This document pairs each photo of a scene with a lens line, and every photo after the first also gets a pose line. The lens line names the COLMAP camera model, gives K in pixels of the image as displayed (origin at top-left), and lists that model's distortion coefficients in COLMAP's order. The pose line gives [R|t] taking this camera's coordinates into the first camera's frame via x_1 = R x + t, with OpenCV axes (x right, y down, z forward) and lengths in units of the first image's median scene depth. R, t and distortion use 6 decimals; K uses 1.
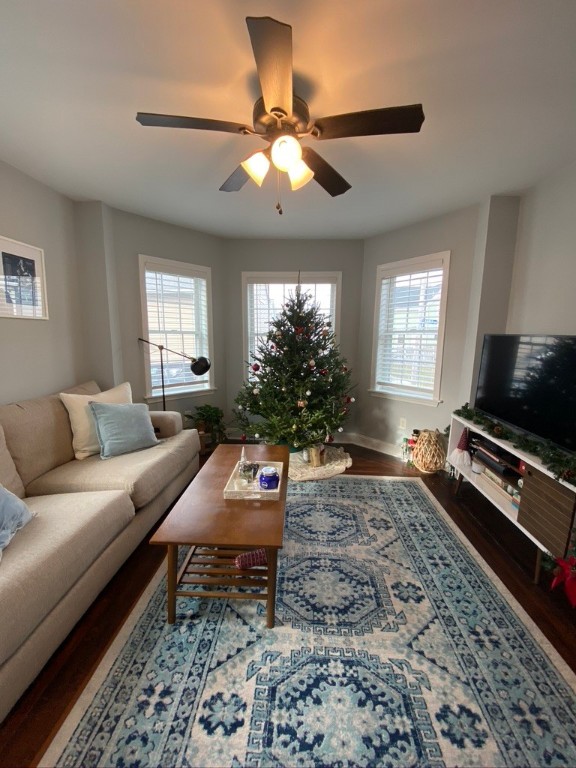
lens RADIAL K [[311.7, 0, 288.0], [0, 311.7, 384.0], [0, 0, 1]] dist [0.019831, -0.019413]
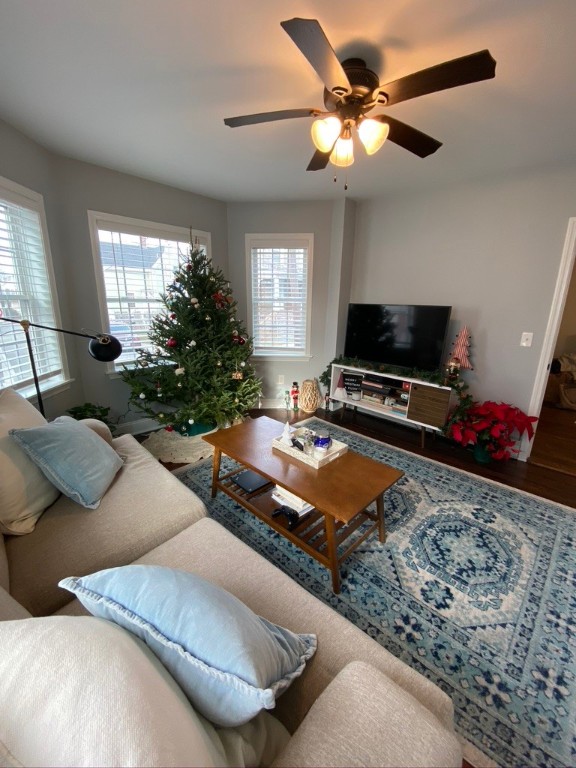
lens RADIAL K [[311.7, 0, 288.0], [0, 311.7, 384.0], [0, 0, 1]] dist [0.019831, -0.019413]
pose [[0.665692, -0.187111, 0.722388, -1.022496], [0.105715, 0.981937, 0.156921, -0.085901], [-0.738701, -0.028094, 0.673448, 0.412929]]
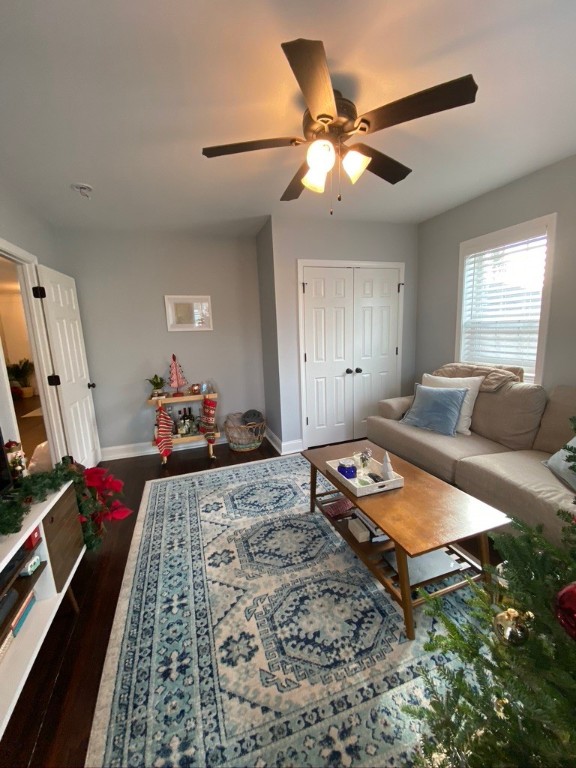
lens RADIAL K [[311.7, 0, 288.0], [0, 311.7, 384.0], [0, 0, 1]] dist [0.019831, -0.019413]
pose [[-0.929664, 0.096906, -0.355434, 0.526108], [-0.021585, 0.948800, 0.315140, -0.326445], [0.367775, 0.300647, -0.879974, 2.003852]]
